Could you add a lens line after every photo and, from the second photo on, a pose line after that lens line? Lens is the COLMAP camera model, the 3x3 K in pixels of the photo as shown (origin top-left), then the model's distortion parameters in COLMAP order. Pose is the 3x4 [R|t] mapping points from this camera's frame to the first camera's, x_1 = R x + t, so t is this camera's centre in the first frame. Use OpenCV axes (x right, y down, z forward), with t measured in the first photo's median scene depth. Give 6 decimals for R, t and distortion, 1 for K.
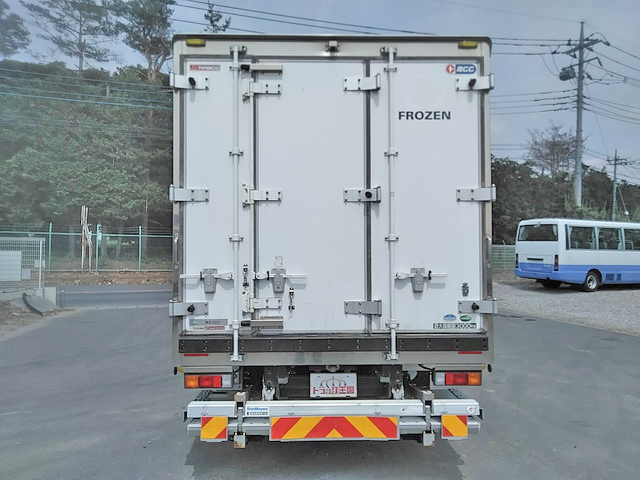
lens RADIAL K [[482.1, 0, 320.6], [0, 482.1, 239.5], [0, 0, 1]] dist [0.004472, 0.007660]
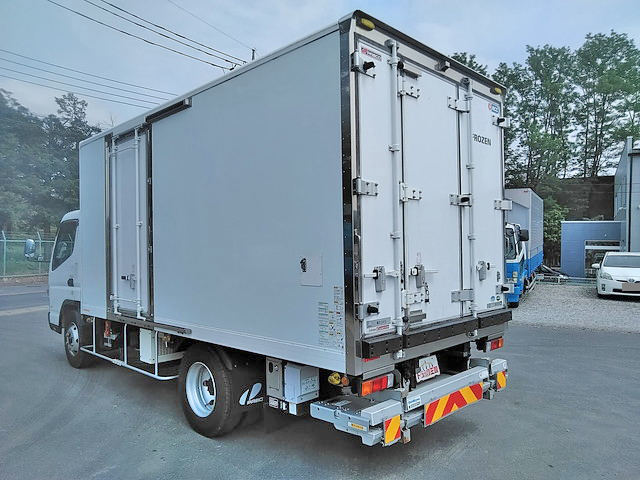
lens RADIAL K [[482.1, 0, 319.2], [0, 482.1, 240.8], [0, 0, 1]] dist [0.004472, 0.007660]
pose [[0.722410, 0.006587, 0.691434, -0.969317], [-0.008886, 0.999960, -0.000243, 0.011226], [-0.691408, -0.005969, 0.722440, 0.388238]]
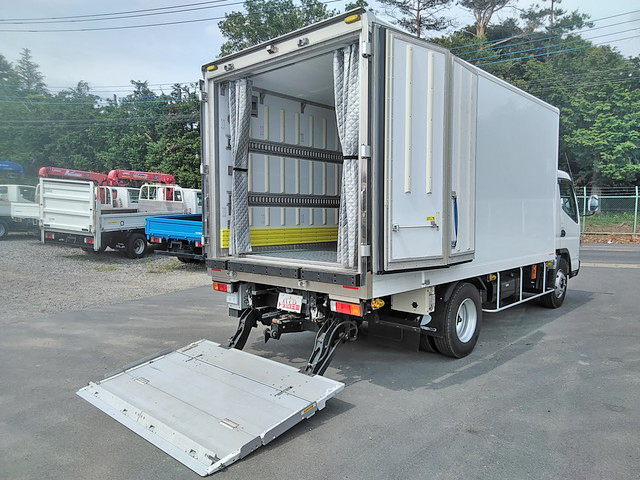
lens RADIAL K [[482.1, 0, 322.4], [0, 482.1, 238.2], [0, 0, 1]] dist [0.004472, 0.007660]
pose [[0.716360, 0.037058, -0.696746, 1.079721], [0.026108, 0.996465, 0.079843, 0.016077], [0.697242, -0.075387, 0.712861, 0.115344]]
